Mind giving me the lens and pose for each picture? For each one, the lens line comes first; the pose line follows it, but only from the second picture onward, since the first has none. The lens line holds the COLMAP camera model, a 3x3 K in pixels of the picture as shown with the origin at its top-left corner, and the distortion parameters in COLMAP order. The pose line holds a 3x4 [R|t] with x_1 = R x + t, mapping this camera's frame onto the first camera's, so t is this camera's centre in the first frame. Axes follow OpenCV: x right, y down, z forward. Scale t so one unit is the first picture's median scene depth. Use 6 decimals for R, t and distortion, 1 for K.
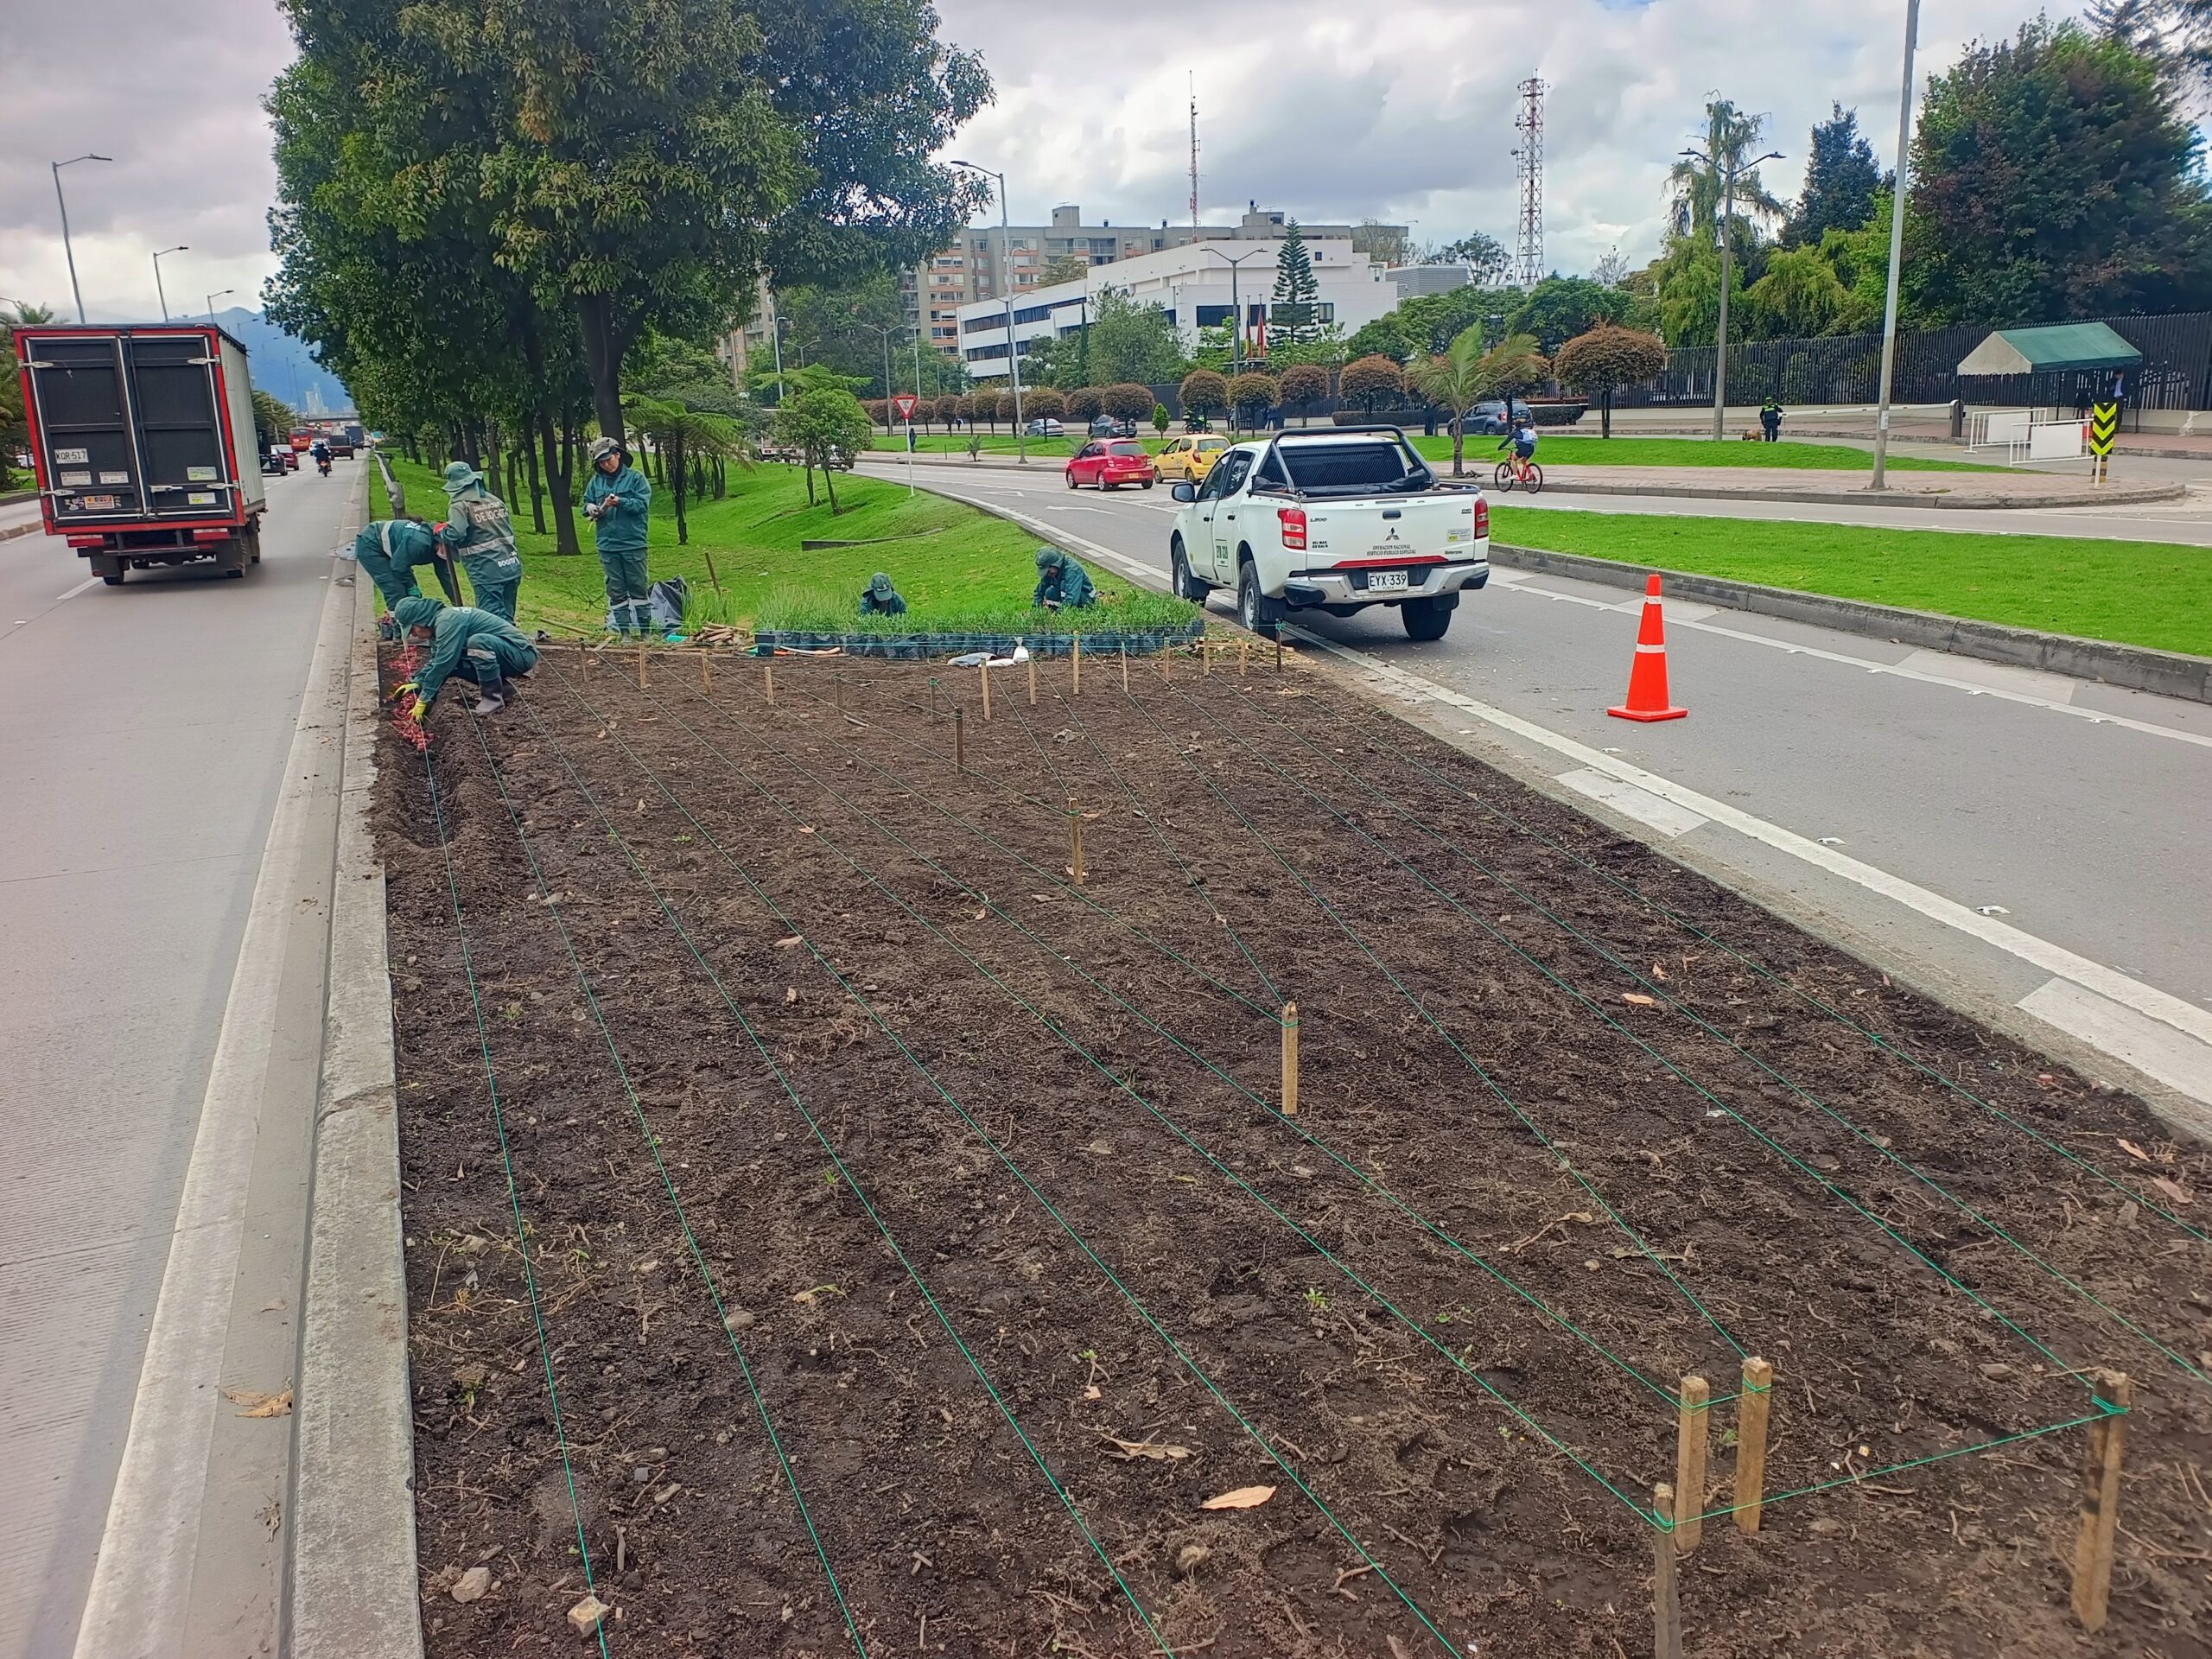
lens RADIAL K [[1582.2, 0, 1119.8], [0, 1582.2, 836.4], [0, 0, 1]] dist [0.023503, -0.059015]
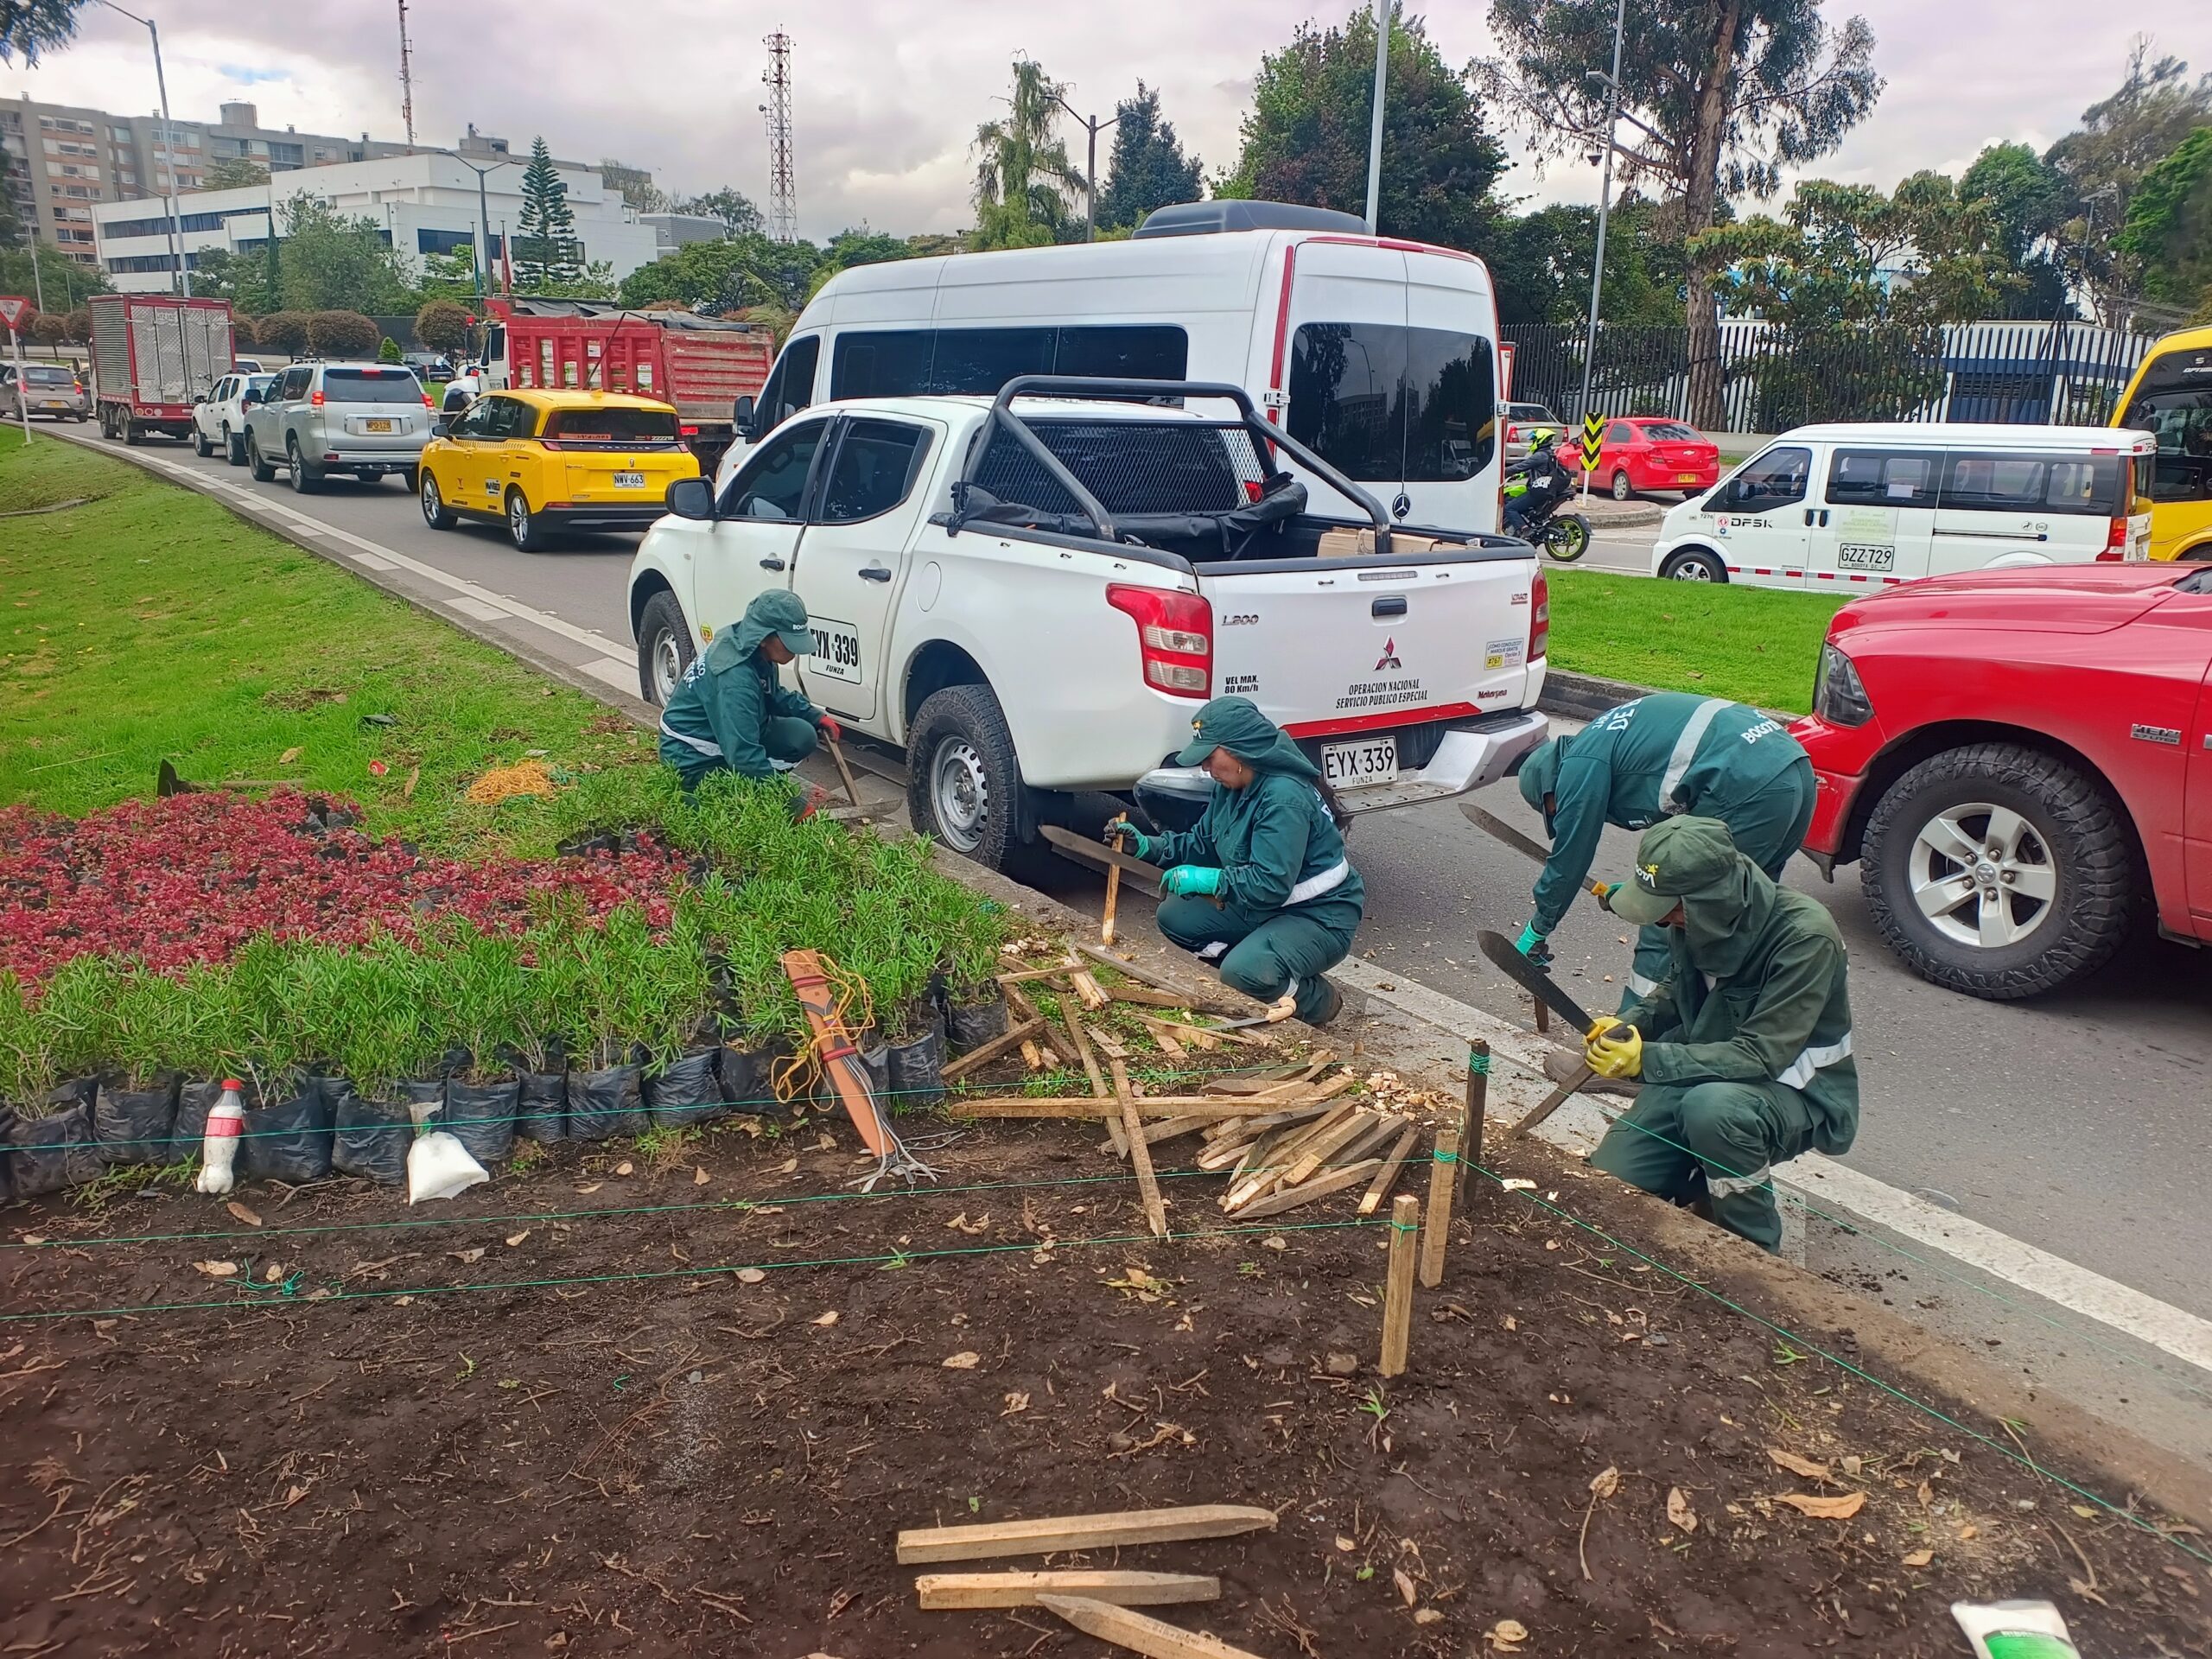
lens RADIAL K [[1582.2, 0, 1119.8], [0, 1582.2, 836.4], [0, 0, 1]] dist [0.023503, -0.059015]
pose [[0.895905, -0.056576, 0.440628, -0.016935], [0.048221, 0.998382, 0.030146, -0.039136], [-0.441621, -0.005760, 0.897183, 0.163430]]
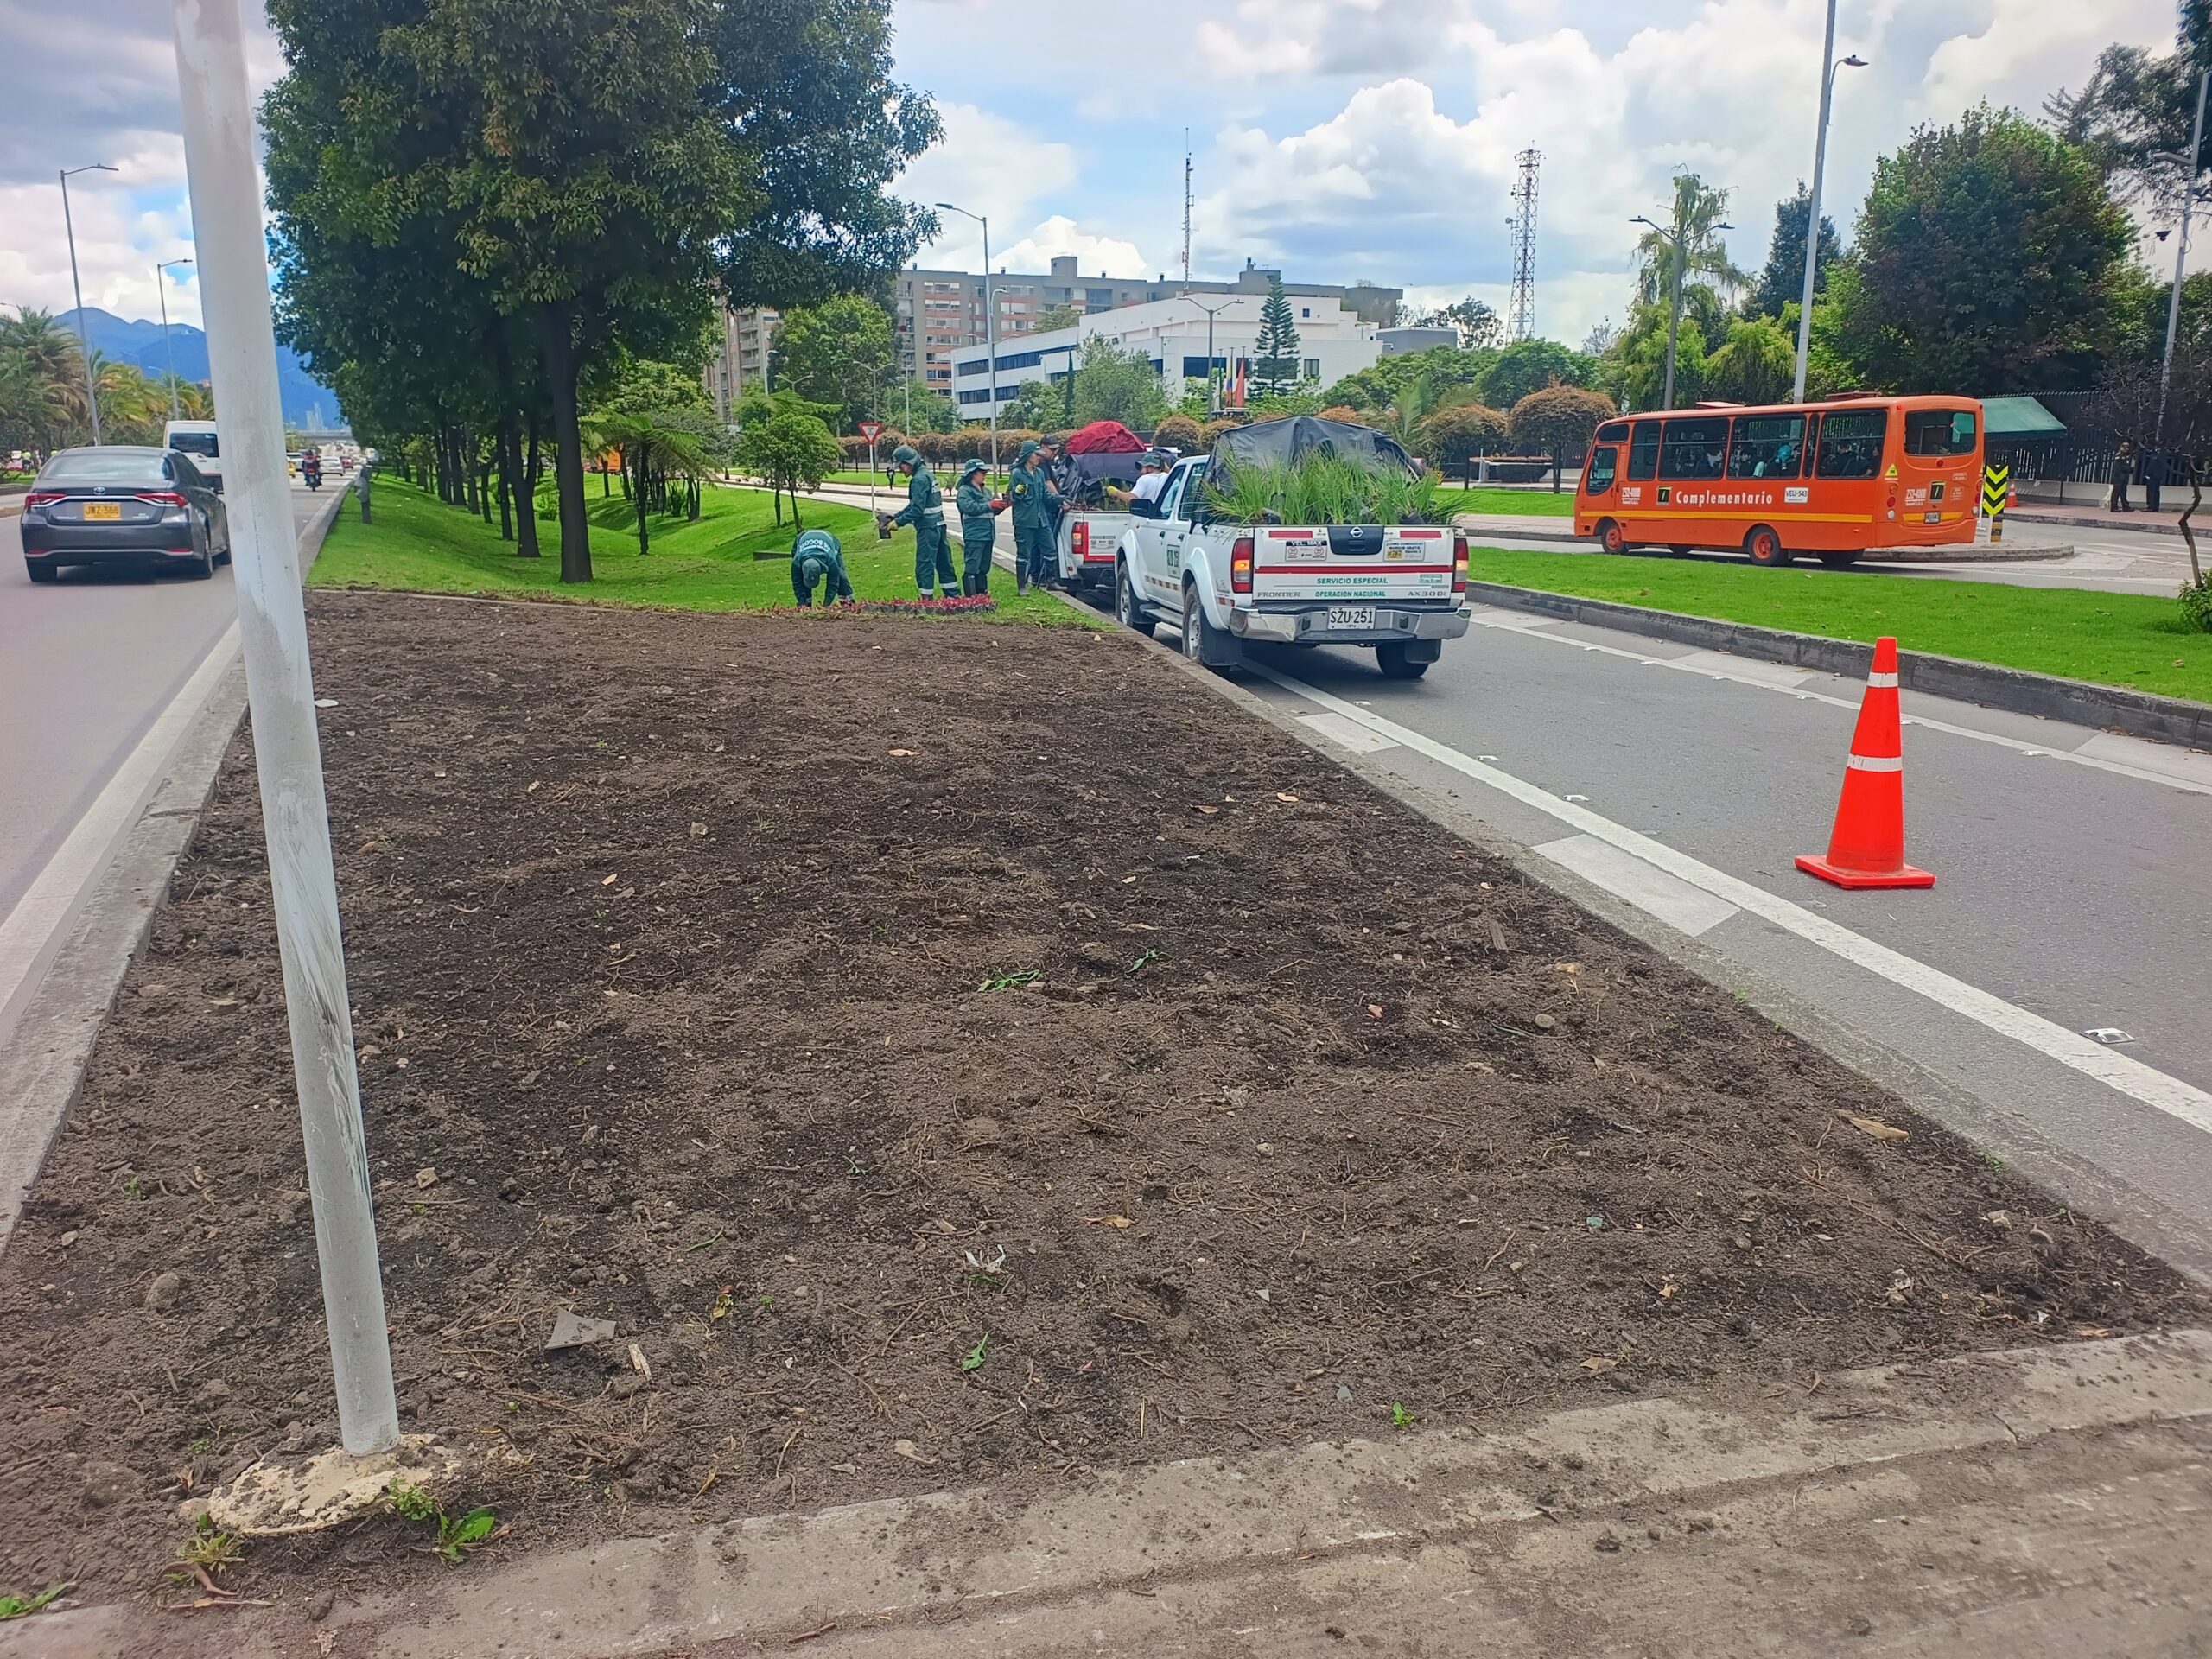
lens RADIAL K [[1595.6, 0, 1106.0], [0, 1595.6, 829.5], [0, 0, 1]] dist [0.036403, -0.092149]
pose [[0.999227, 0.039300, 0.001195, 0.022987], [-0.039230, 0.998561, -0.036566, 0.015085], [-0.002631, 0.036491, 0.999331, -0.024473]]
